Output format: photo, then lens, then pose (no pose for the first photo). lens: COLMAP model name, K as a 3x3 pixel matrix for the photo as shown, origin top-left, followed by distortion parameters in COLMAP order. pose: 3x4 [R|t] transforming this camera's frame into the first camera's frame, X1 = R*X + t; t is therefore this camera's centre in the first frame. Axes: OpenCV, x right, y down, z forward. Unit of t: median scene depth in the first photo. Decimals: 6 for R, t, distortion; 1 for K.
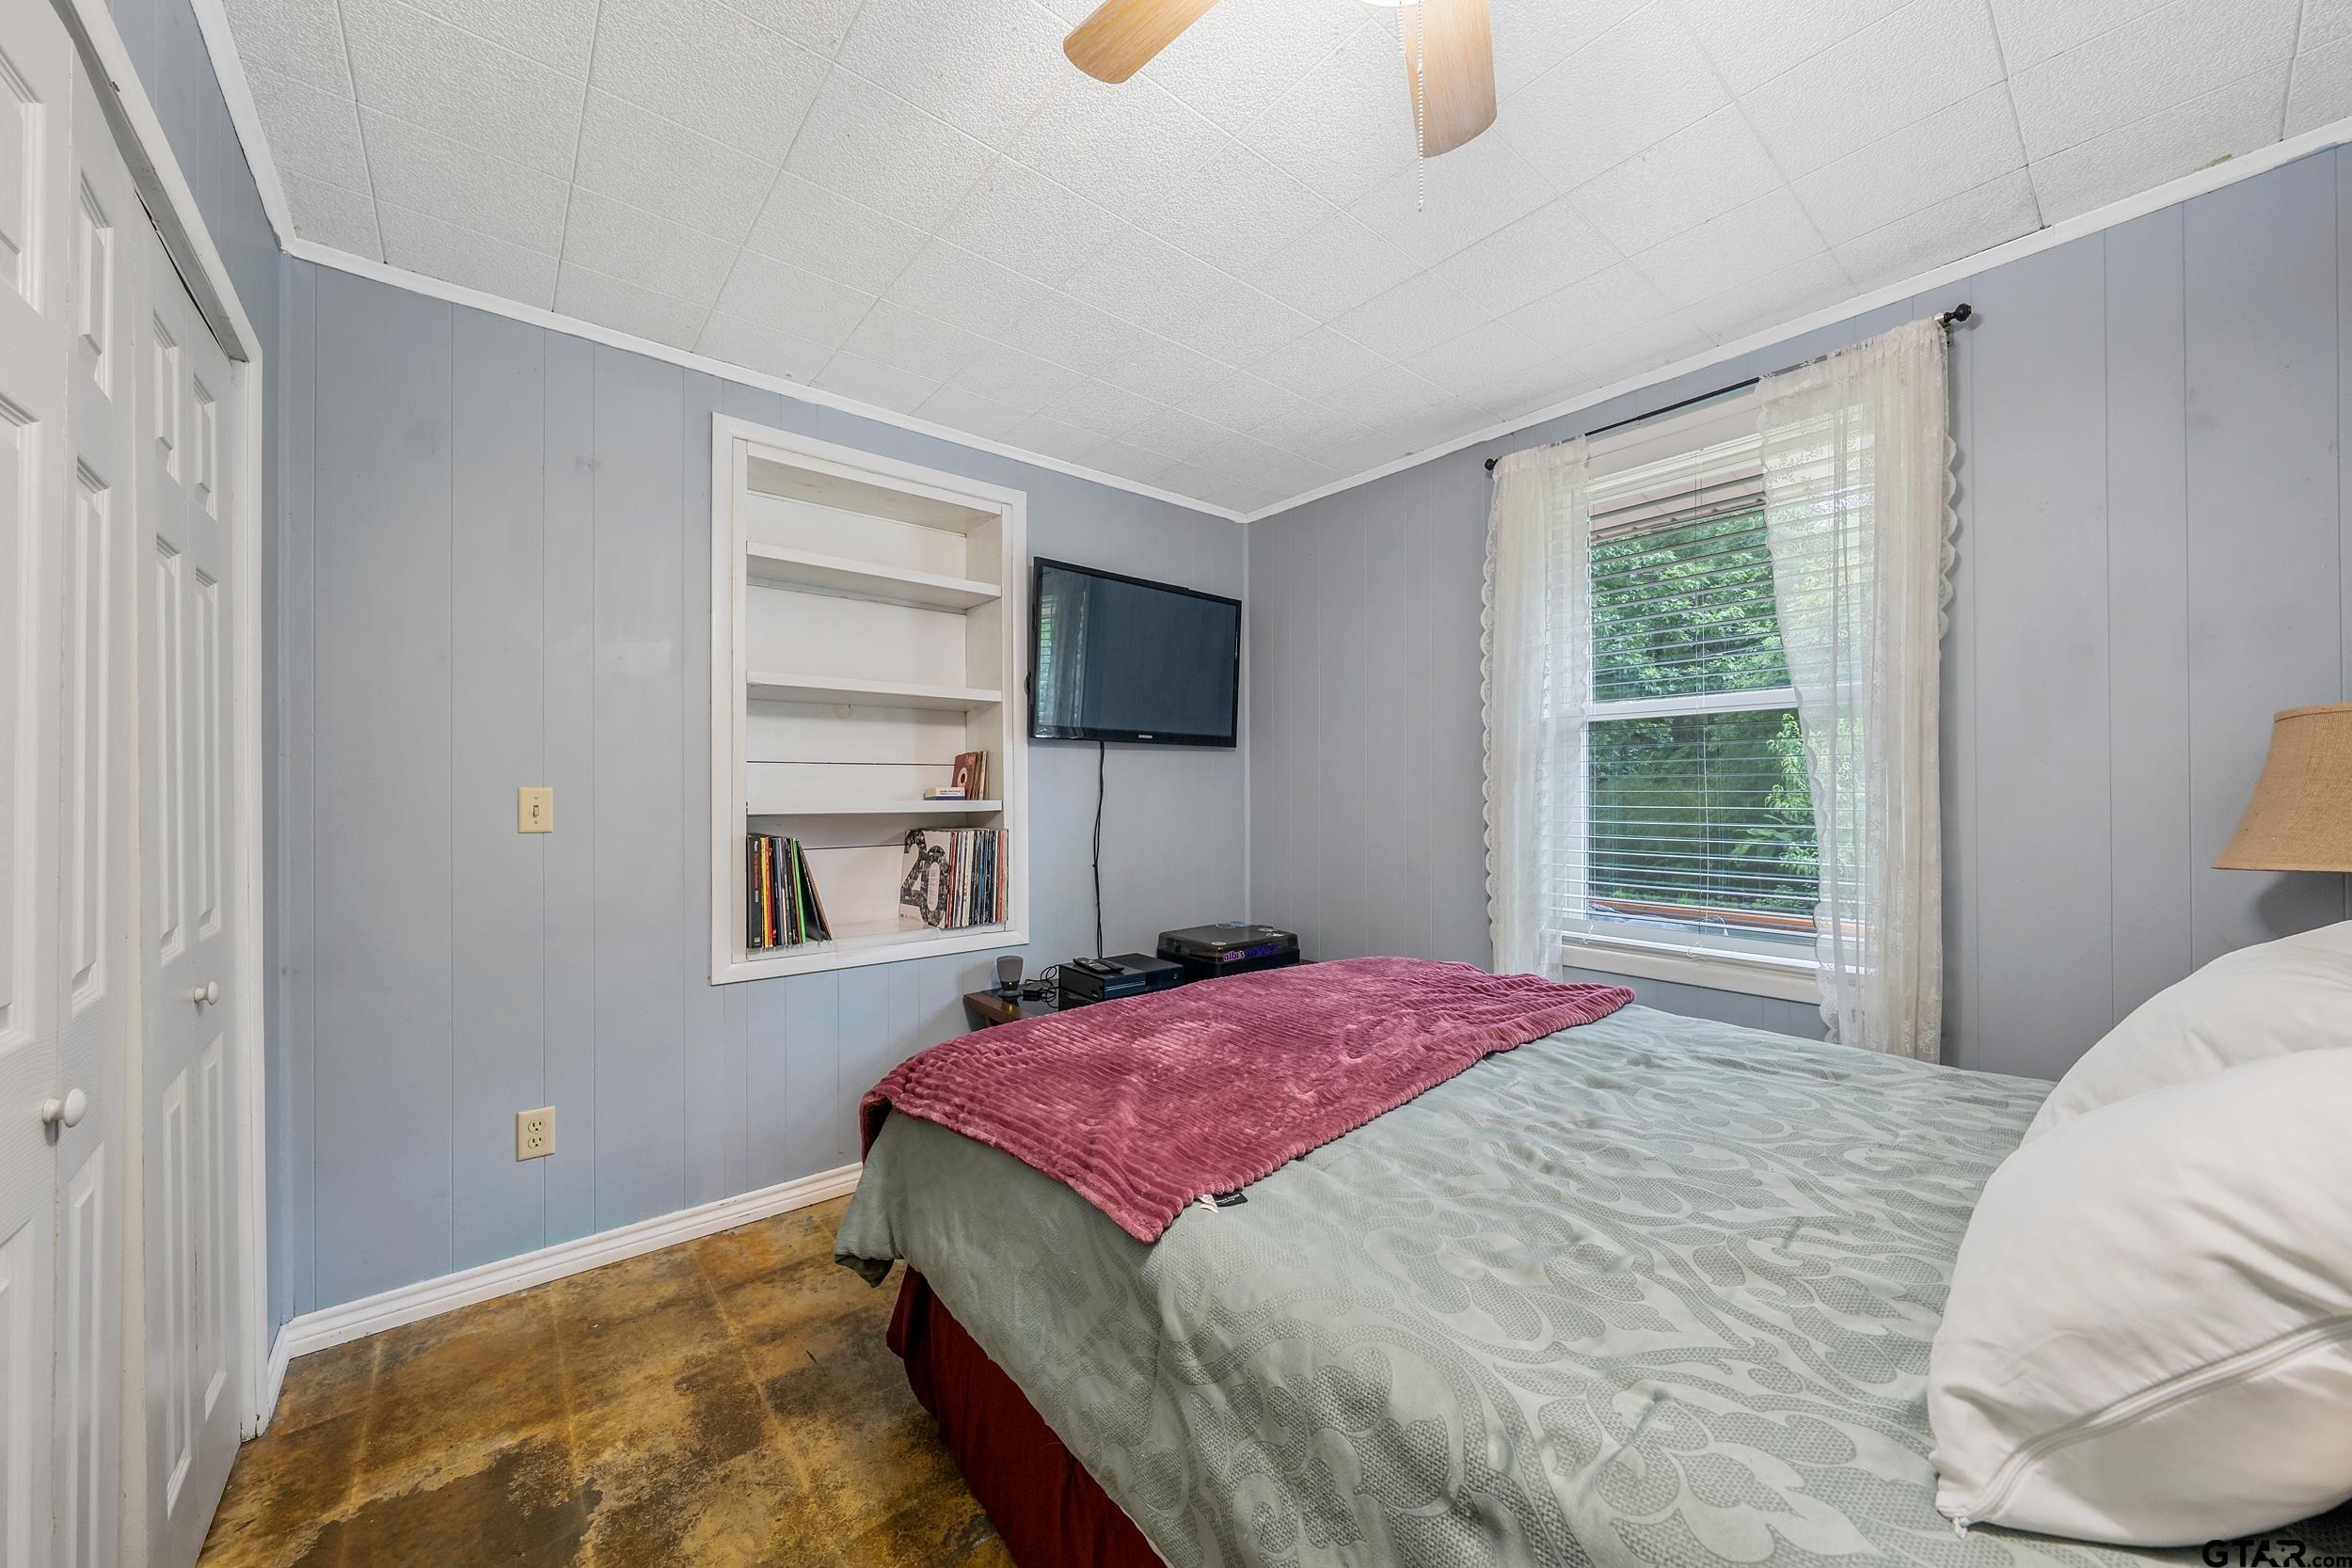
lens RADIAL K [[839.7, 0, 1165.7], [0, 839.7, 790.4], [0, 0, 1]] dist [0.000400, 0.000023]
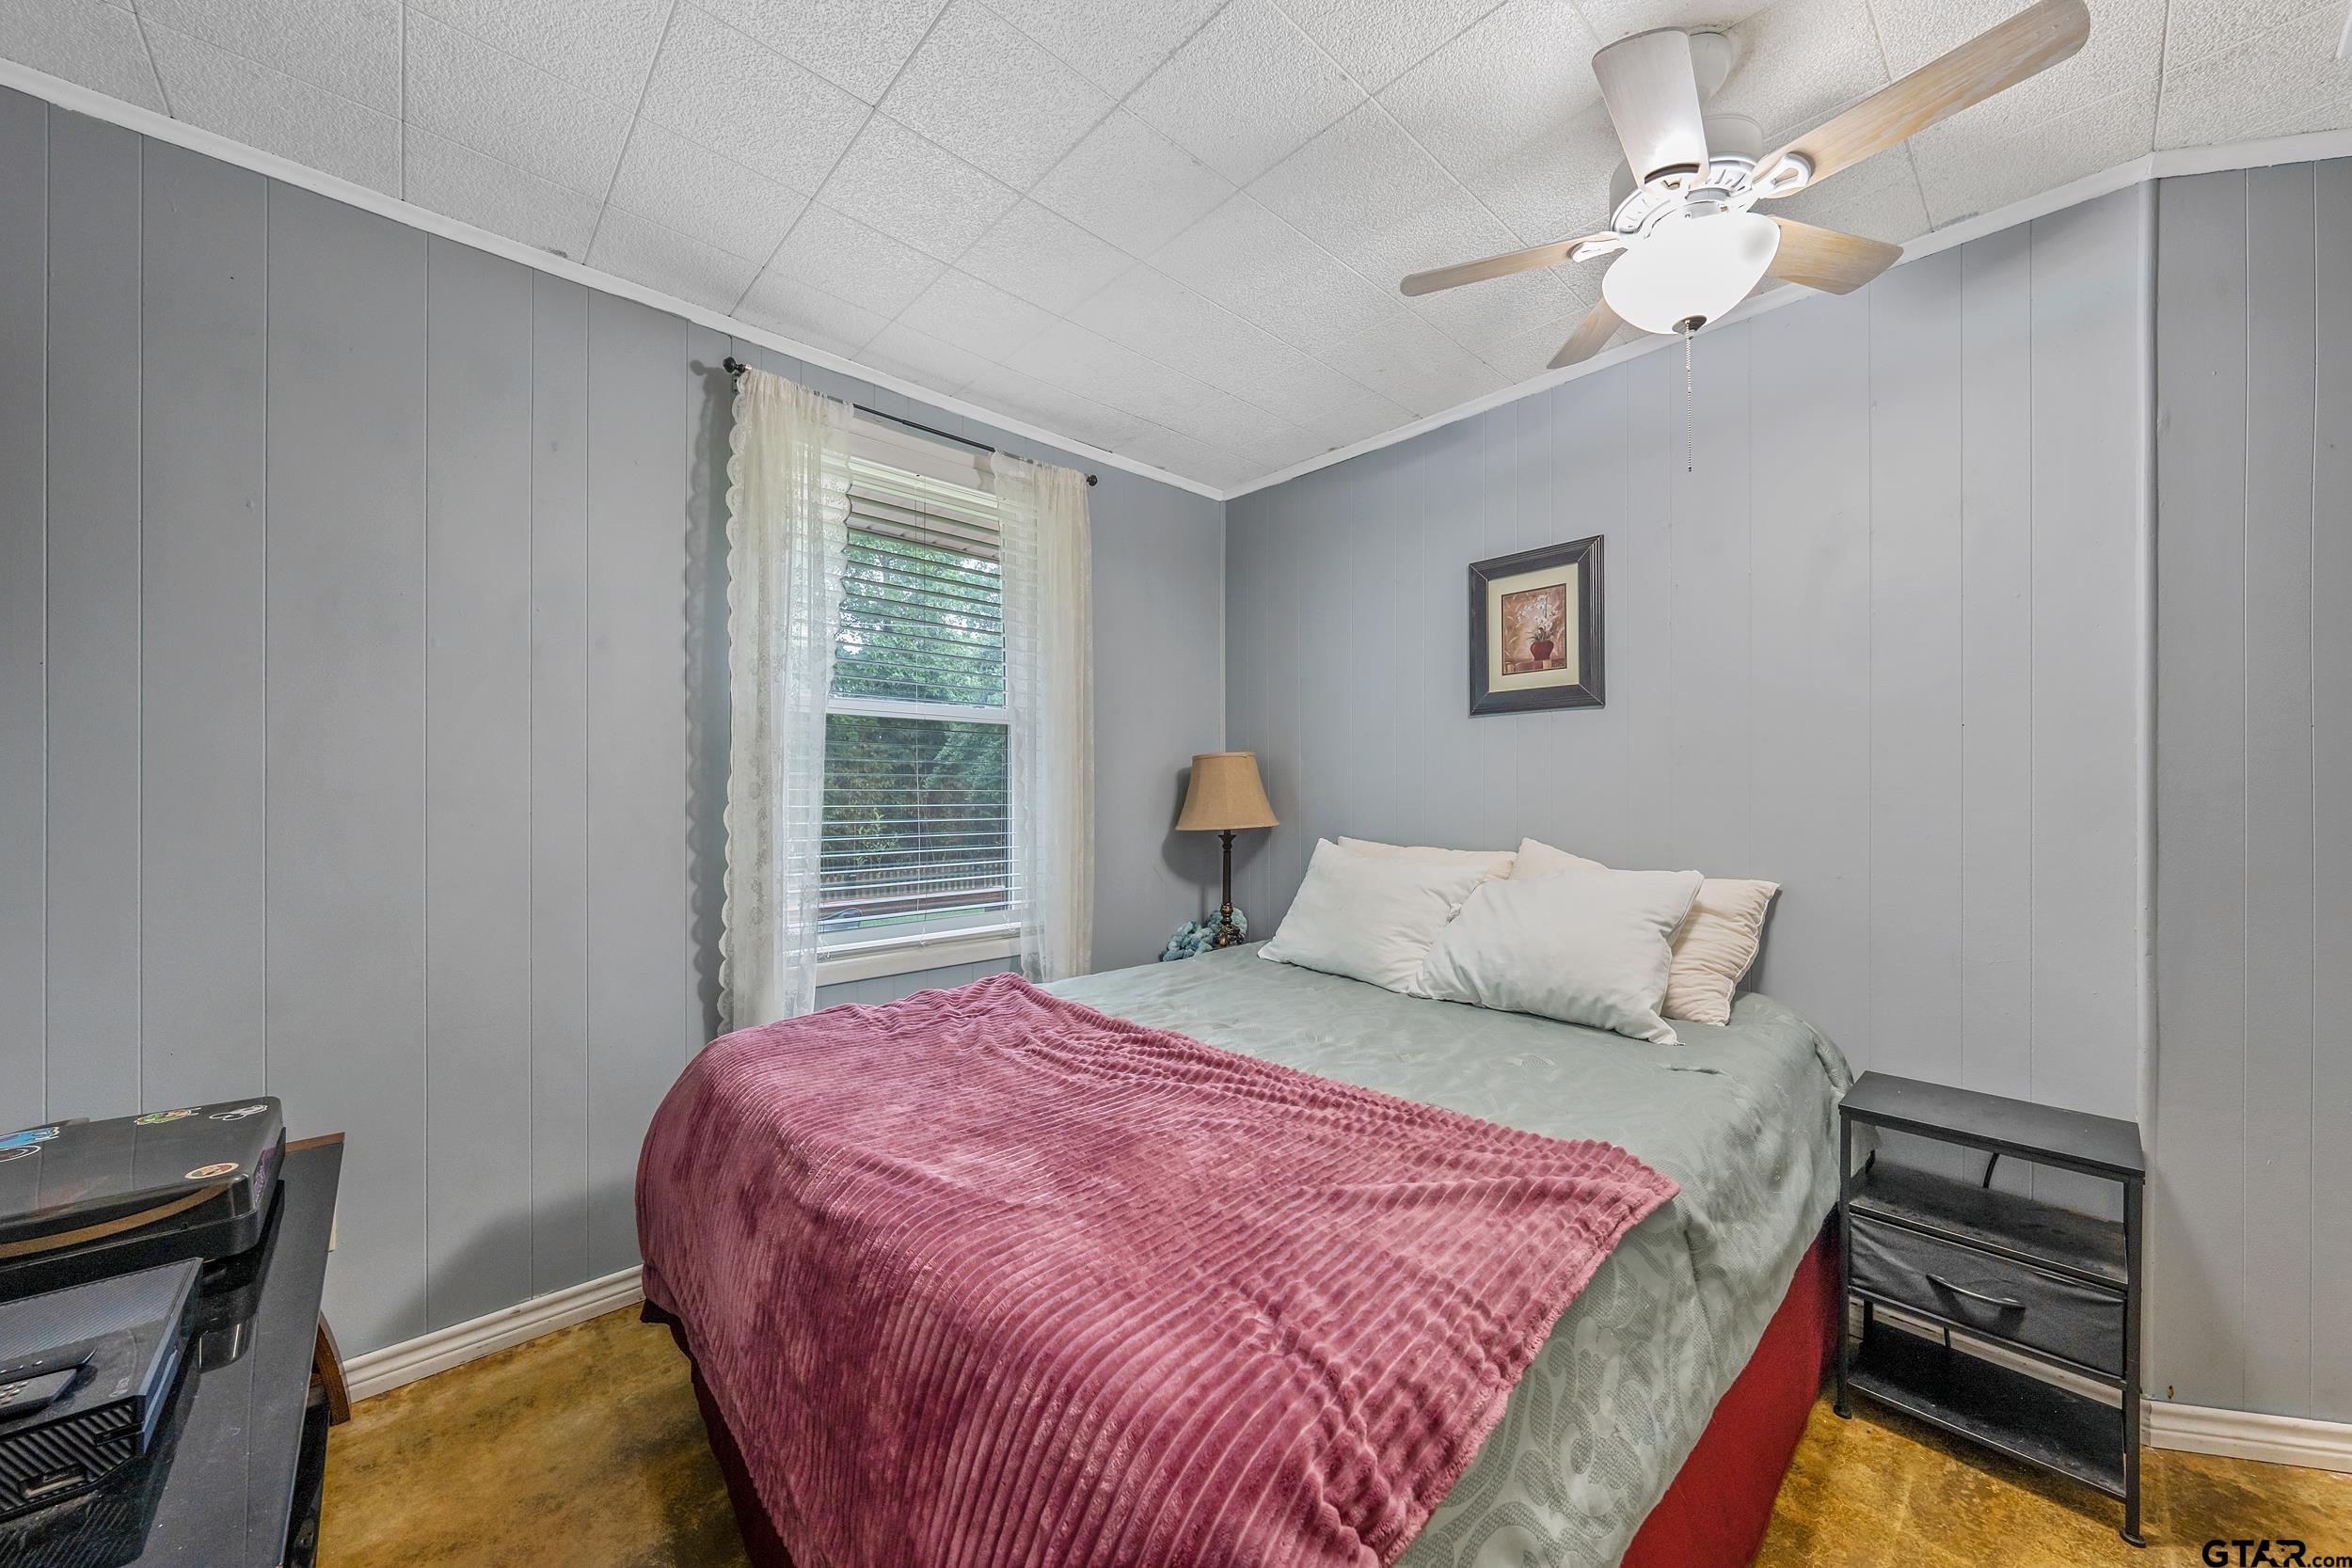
lens RADIAL K [[839.7, 0, 1165.7], [0, 839.7, 790.4], [0, 0, 1]] dist [0.000400, 0.000023]
pose [[-0.049842, 0.000809, 0.998757, -0.496270], [-0.002698, 0.999996, -0.000944, 0.000801], [-0.998753, -0.002741, -0.049840, 0.784997]]
